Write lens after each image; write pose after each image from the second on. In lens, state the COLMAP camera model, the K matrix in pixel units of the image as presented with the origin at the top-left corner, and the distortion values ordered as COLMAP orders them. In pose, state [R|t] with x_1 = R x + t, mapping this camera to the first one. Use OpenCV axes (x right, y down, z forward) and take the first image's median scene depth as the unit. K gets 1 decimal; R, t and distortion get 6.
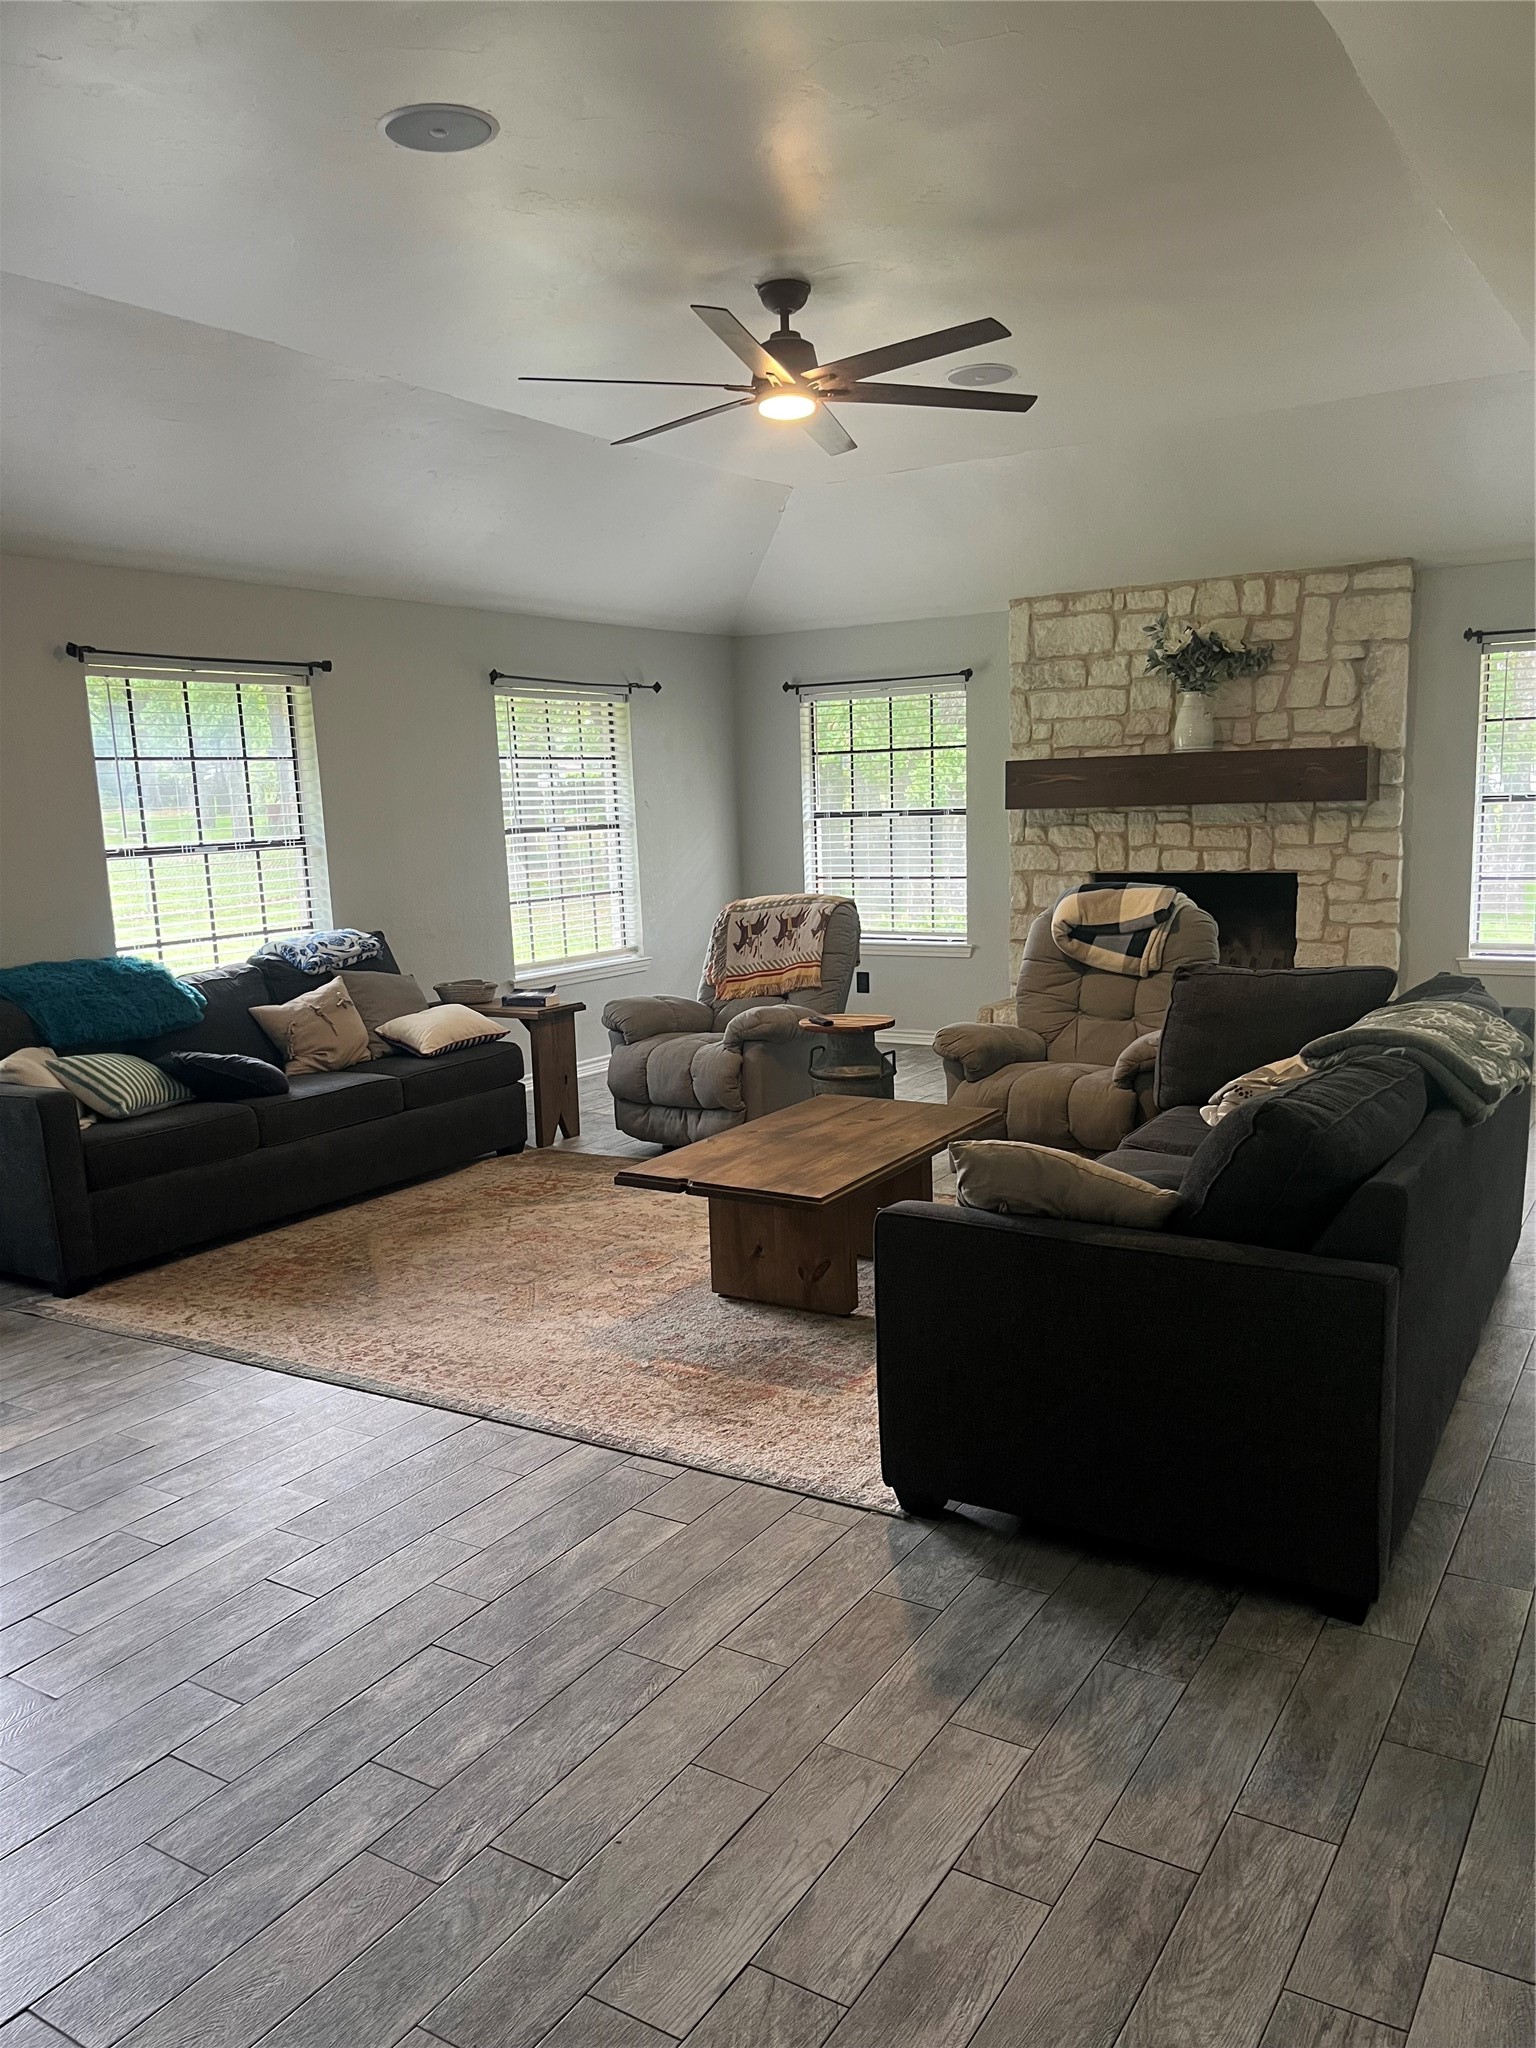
lens RADIAL K [[1547.6, 0, 780.1], [0, 1547.6, 1031.9], [0, 0, 1]] dist [0.032659, -0.017692]
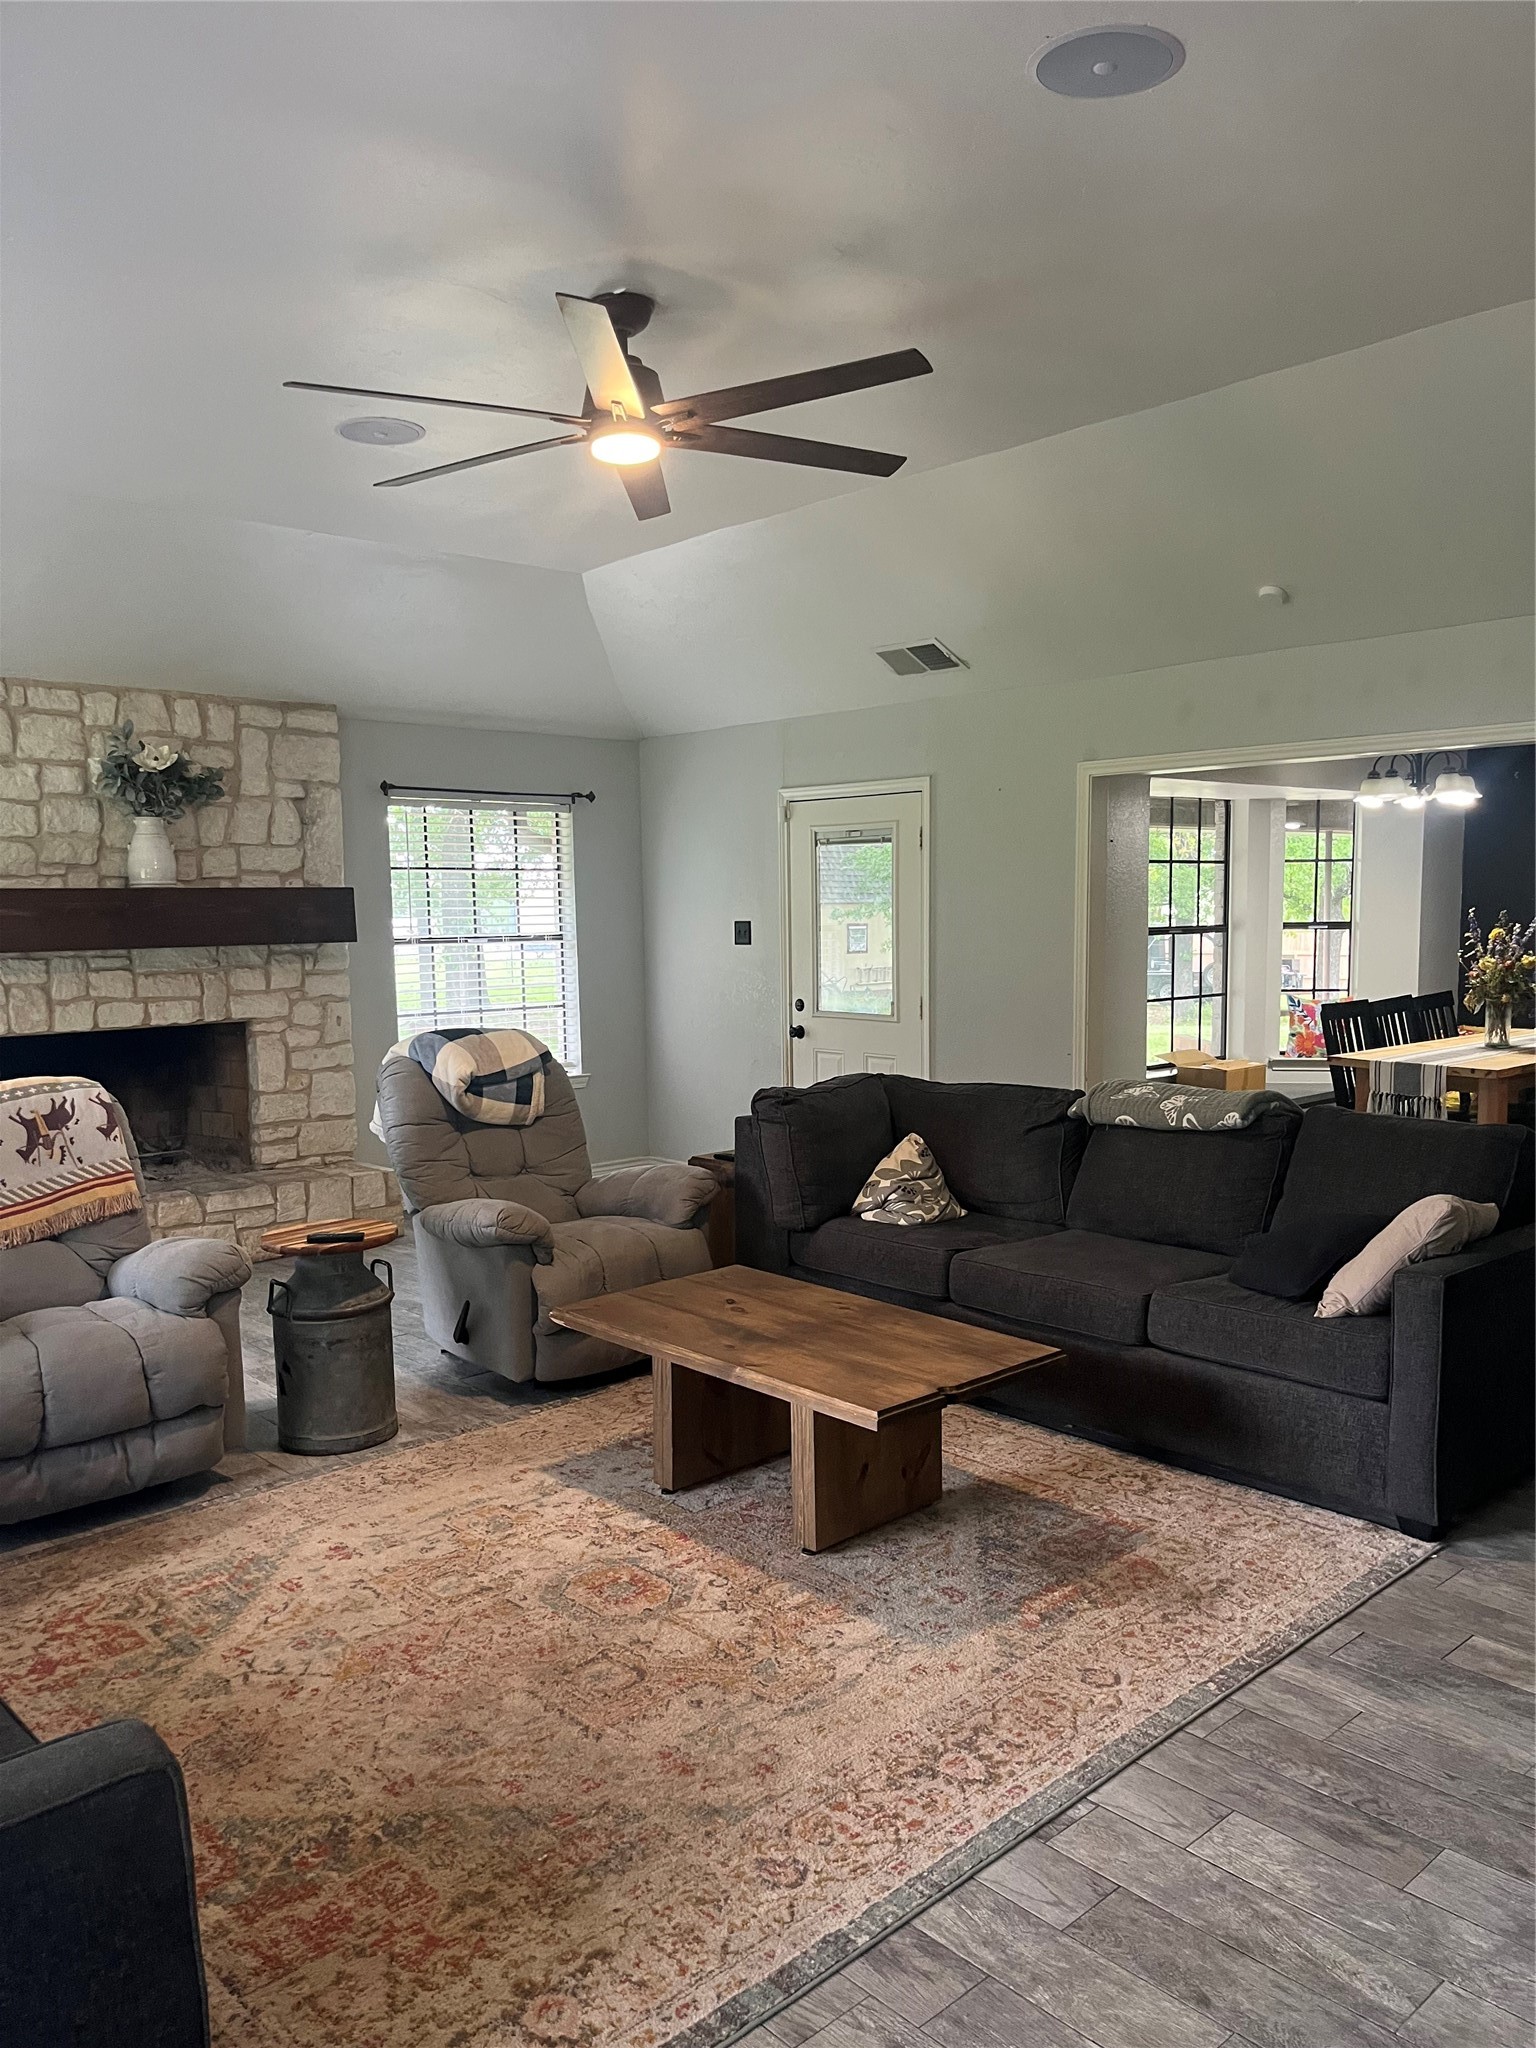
lens RADIAL K [[1547.6, 0, 775.0], [0, 1547.6, 1020.7], [0, 0, 1]] dist [0.032659, -0.017692]
pose [[0.266988, -0.048956, 0.962455, -0.481384], [0.153212, 0.988163, 0.007762, -0.064114], [-0.951443, 0.145387, 0.271329, 0.469214]]
